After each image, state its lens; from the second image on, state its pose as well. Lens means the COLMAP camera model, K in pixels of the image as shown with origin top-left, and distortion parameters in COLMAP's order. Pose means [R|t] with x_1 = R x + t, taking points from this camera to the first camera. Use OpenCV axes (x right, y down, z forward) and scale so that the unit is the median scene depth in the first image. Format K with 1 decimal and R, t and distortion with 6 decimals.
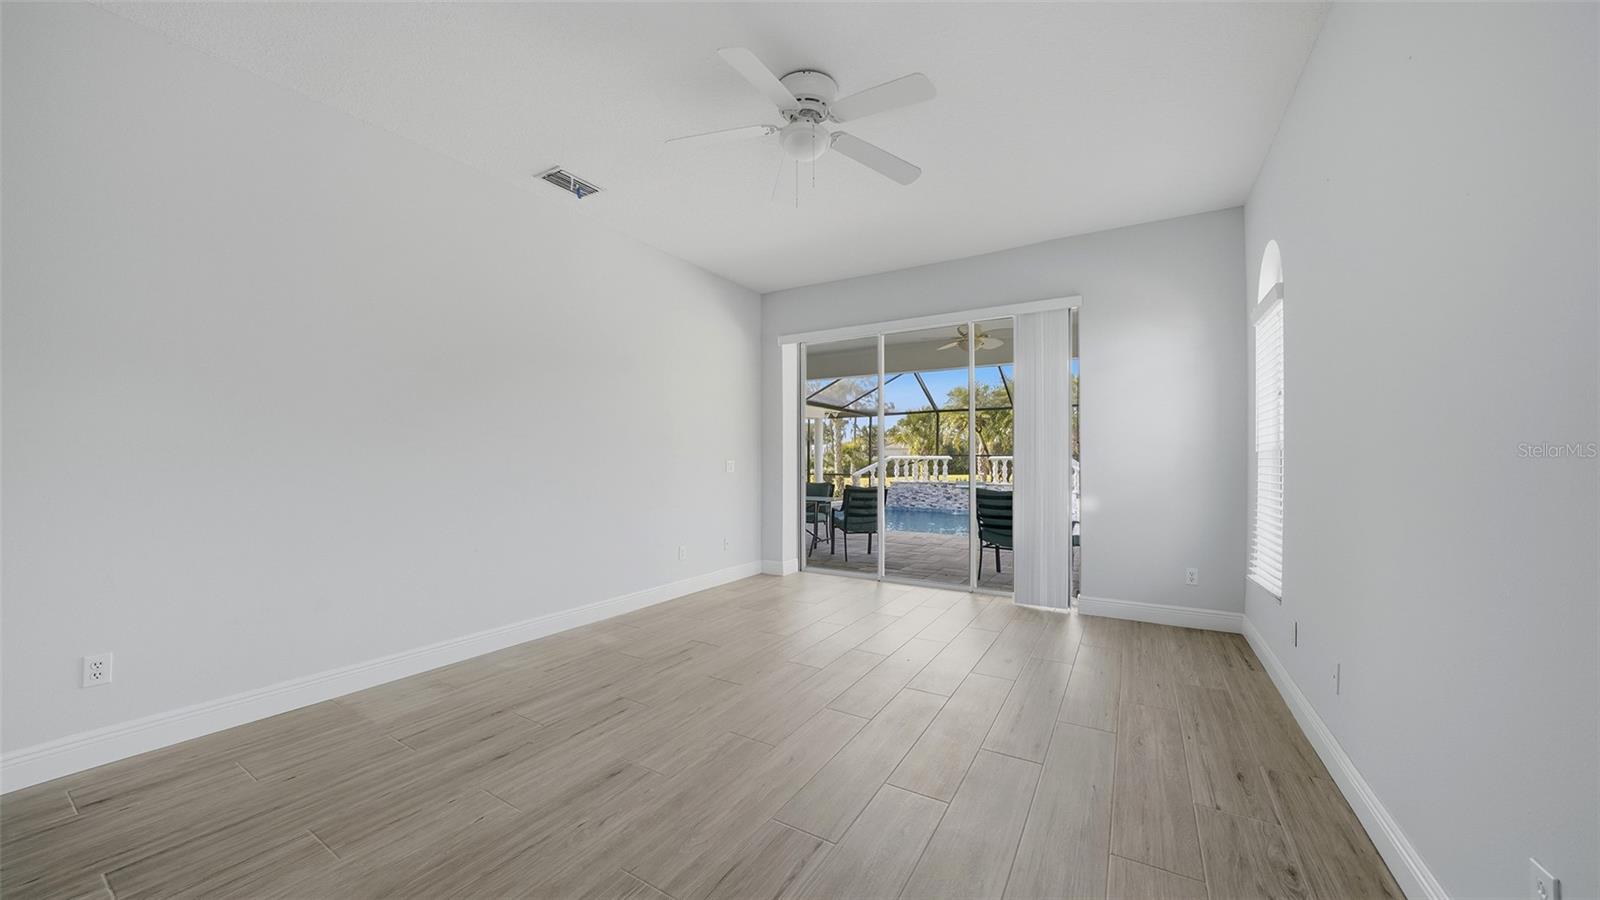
lens RADIAL K [[564.3, 0, 800.0], [0, 564.3, 450.0], [0, 0, 1]] dist [-0.020090, -0.000053]
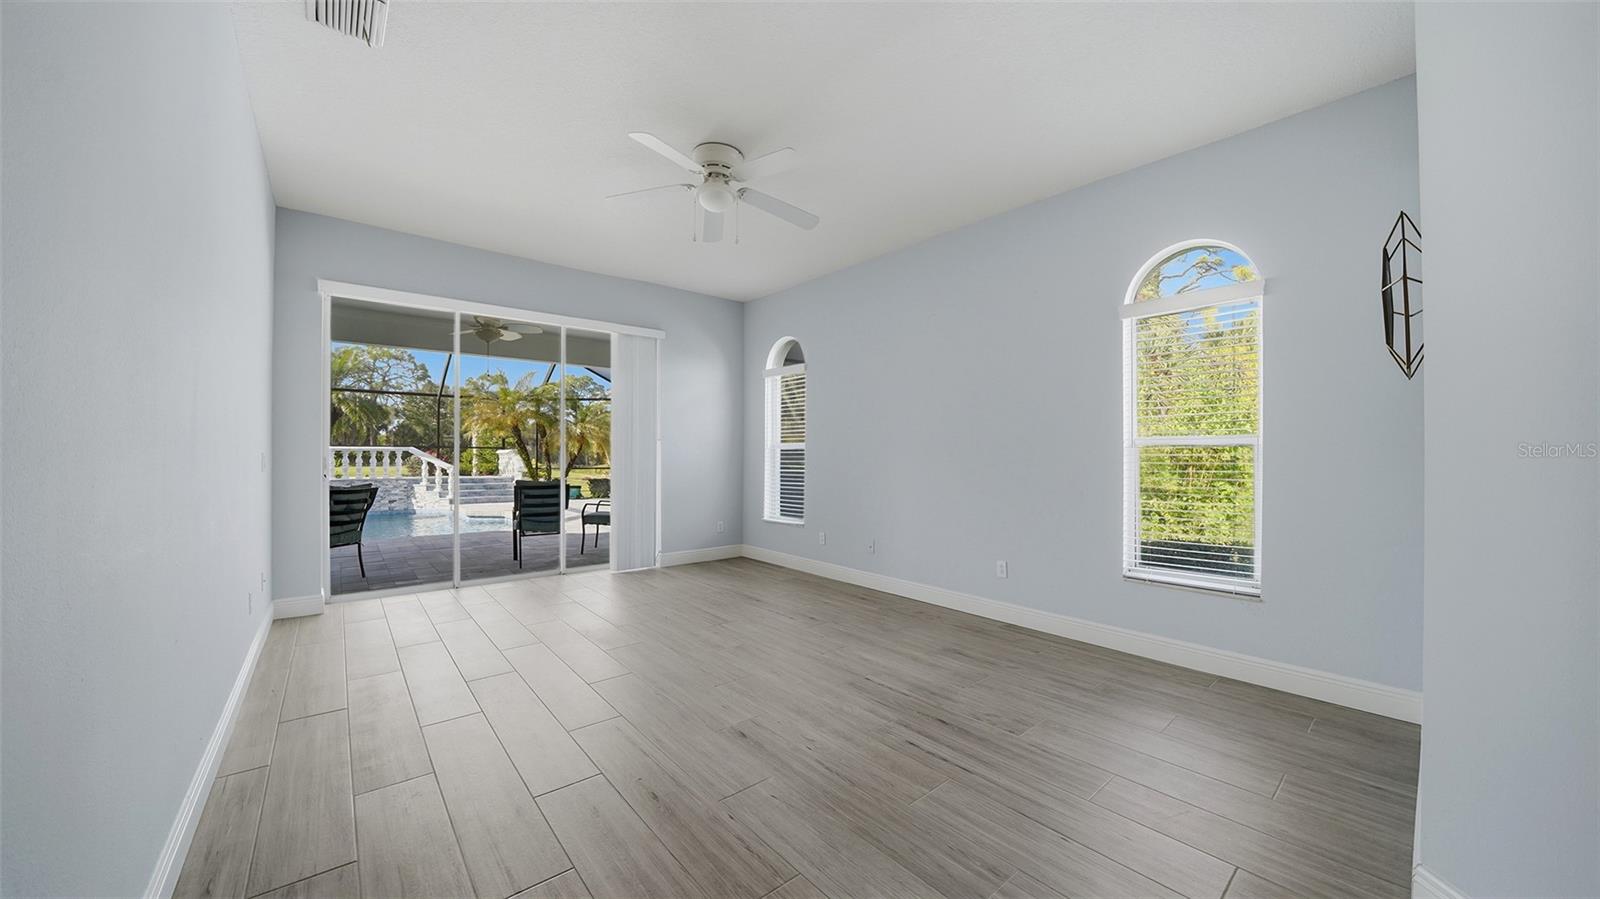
lens RADIAL K [[564.3, 0, 800.0], [0, 564.3, 449.5], [0, 0, 1]] dist [-0.020090, -0.000053]
pose [[0.300276, 0.001592, 0.953851, -0.757058], [-0.021383, 0.999759, 0.005063, -0.007265], [-0.953613, -0.021917, 0.300237, 0.303596]]
